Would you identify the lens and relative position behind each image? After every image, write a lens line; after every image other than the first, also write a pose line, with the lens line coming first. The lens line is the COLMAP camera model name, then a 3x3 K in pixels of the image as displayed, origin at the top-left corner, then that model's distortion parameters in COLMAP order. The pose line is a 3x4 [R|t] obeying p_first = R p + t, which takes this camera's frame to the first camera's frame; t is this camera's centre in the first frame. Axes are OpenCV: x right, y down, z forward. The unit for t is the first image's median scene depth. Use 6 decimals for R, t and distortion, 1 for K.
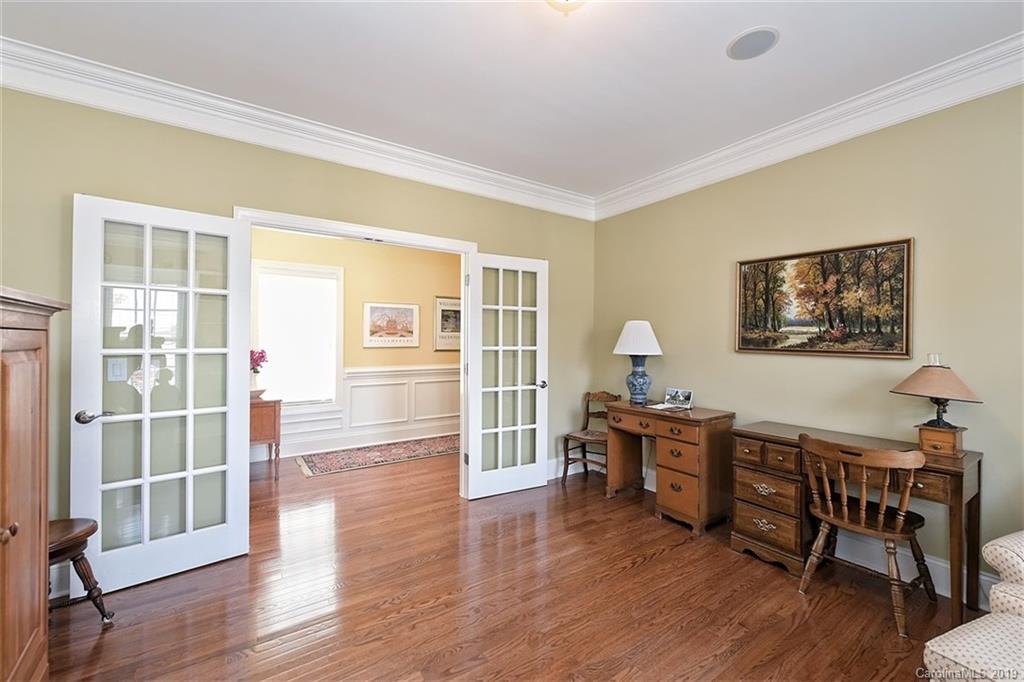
lens RADIAL K [[427.6, 0, 517.1], [0, 427.6, 335.2], [0, 0, 1]] dist [-0.001893, -0.000807]
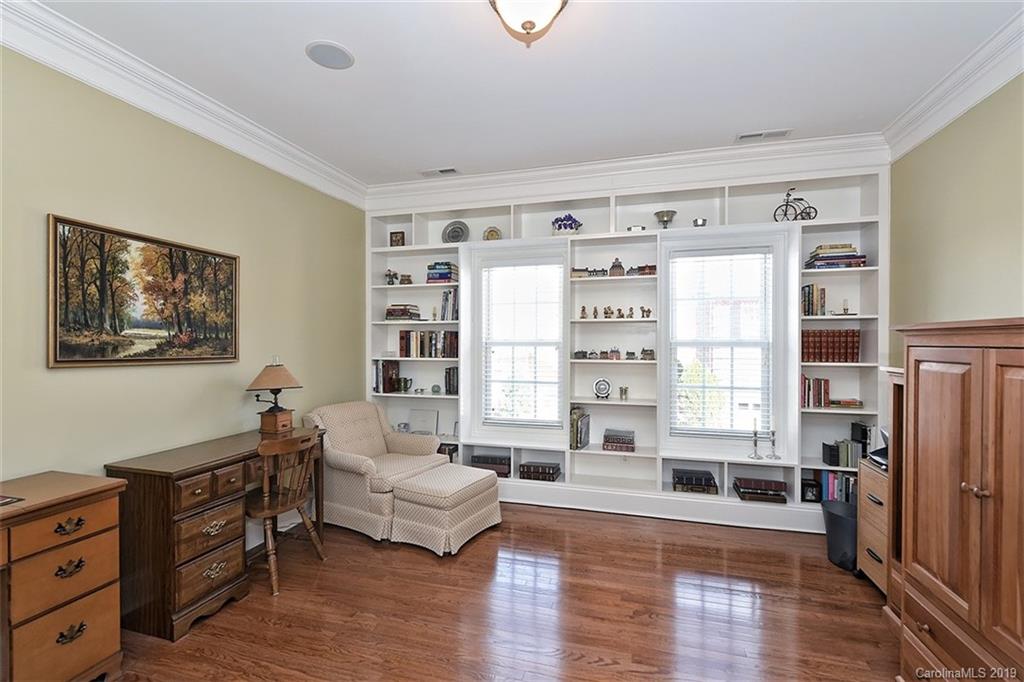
lens RADIAL K [[461.9, 0, 512.7], [0, 461.9, 348.2], [0, 0, 1]] dist [-0.000275, -0.000049]
pose [[-0.644728, -0.012764, 0.764306, -0.432189], [-0.008486, 0.999918, 0.009541, 0.001277], [-0.764365, -0.000335, -0.644783, 1.043121]]
